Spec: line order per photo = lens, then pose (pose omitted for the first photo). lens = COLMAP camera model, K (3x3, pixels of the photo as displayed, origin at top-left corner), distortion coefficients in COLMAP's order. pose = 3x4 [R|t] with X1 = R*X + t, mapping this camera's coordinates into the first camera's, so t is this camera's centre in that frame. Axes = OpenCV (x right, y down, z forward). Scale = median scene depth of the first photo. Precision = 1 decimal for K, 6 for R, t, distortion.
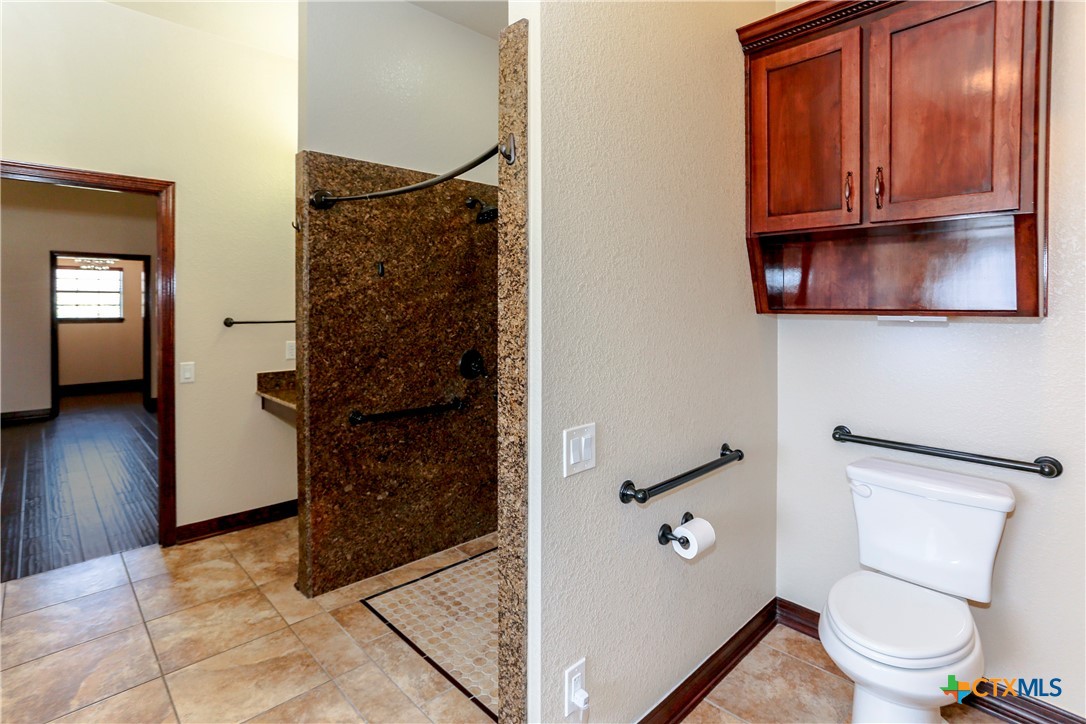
lens RADIAL K [[529.8, 0, 544.0], [0, 529.8, 312.2], [0, 0, 1]] dist [-0.021722, 0.007763]
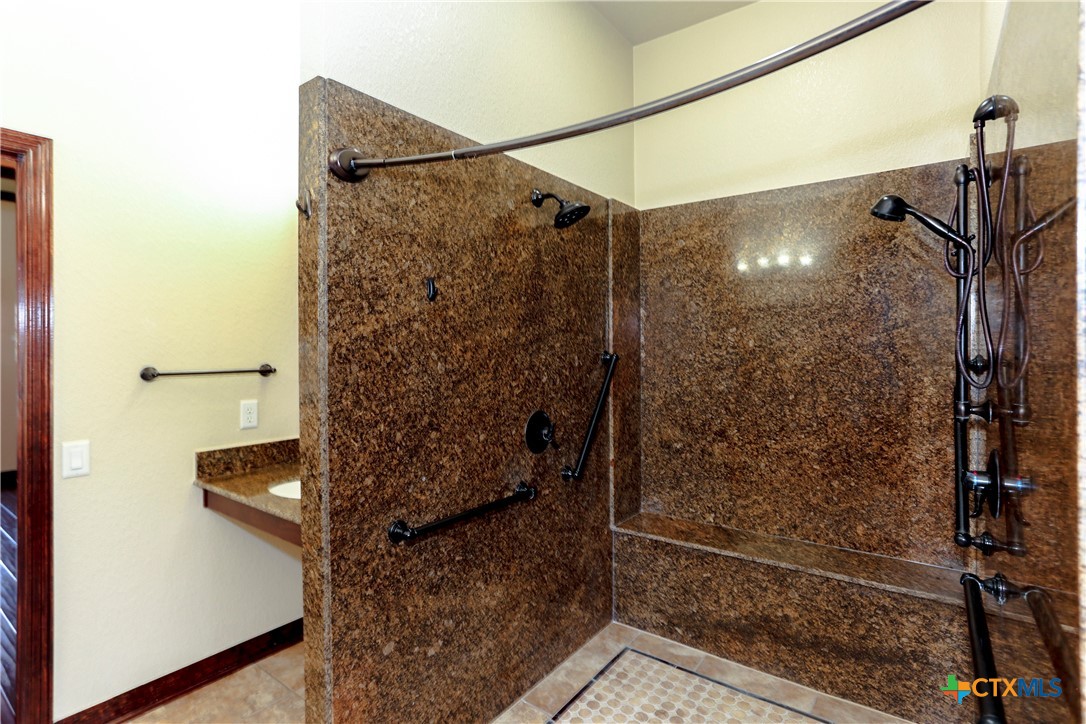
lens RADIAL K [[529.8, 0, 544.5], [0, 529.8, 355.6], [0, 0, 1]] dist [-0.021722, 0.007763]
pose [[0.985581, -0.003352, 0.169173, -0.280838], [0.002413, 0.999981, 0.005758, -0.006021], [-0.169189, -0.005267, 0.985570, 0.356638]]
